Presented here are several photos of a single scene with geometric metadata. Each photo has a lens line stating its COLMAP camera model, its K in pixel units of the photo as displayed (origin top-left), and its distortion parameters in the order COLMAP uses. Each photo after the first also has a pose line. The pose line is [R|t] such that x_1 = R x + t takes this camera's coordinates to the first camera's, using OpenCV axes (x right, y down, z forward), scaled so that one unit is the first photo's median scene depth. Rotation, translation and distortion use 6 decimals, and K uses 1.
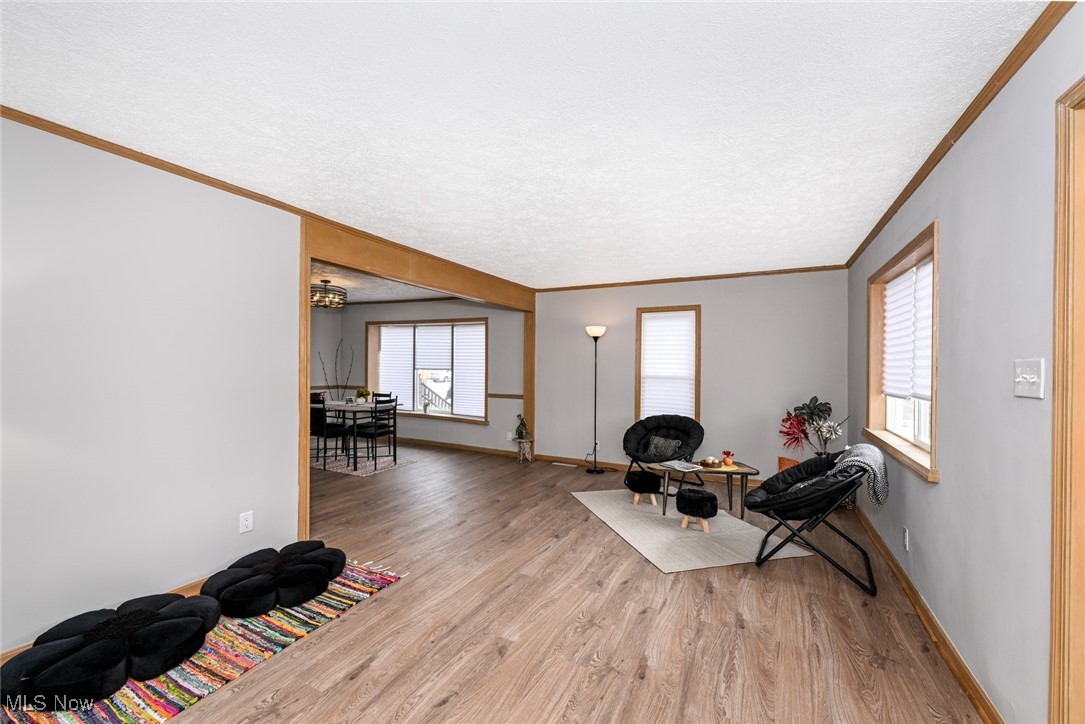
lens RADIAL K [[437.1, 0, 539.2], [0, 437.1, 363.5], [0, 0, 1]] dist [-0.002116, 0.000045]
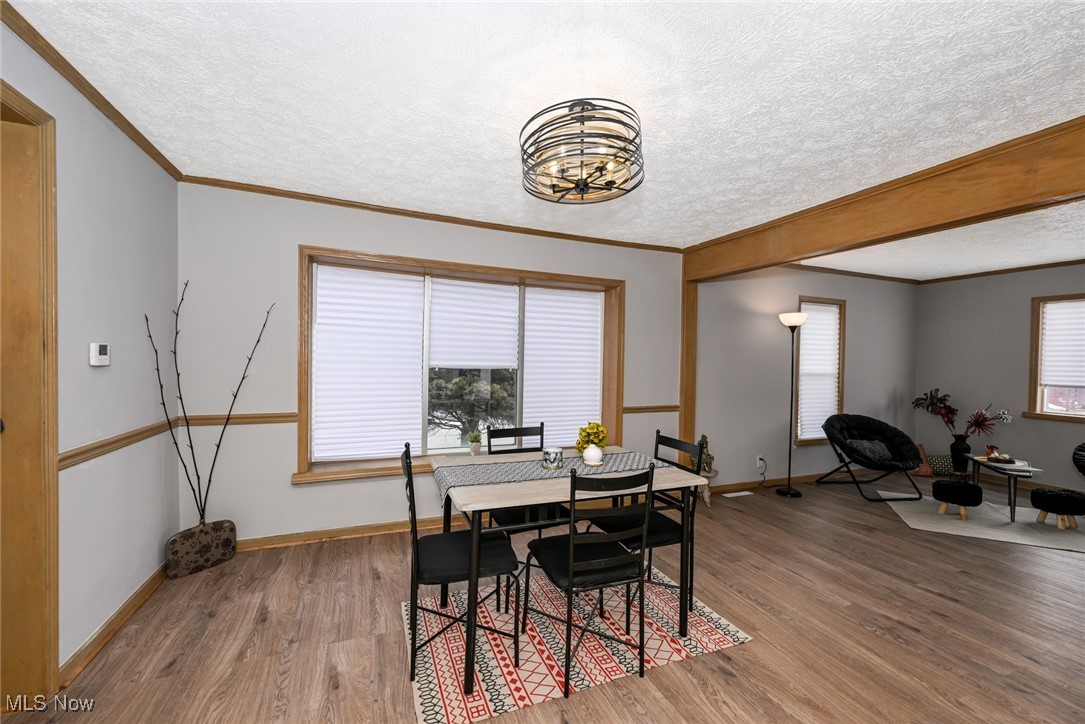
lens RADIAL K [[437.1, 0, 538.5], [0, 437.1, 357.4], [0, 0, 1]] dist [-0.002116, 0.000045]
pose [[0.664972, -0.004139, 0.746856, -0.791321], [-0.012969, 0.999770, 0.017088, -0.012649], [-0.746755, -0.021050, 0.664766, 0.812528]]
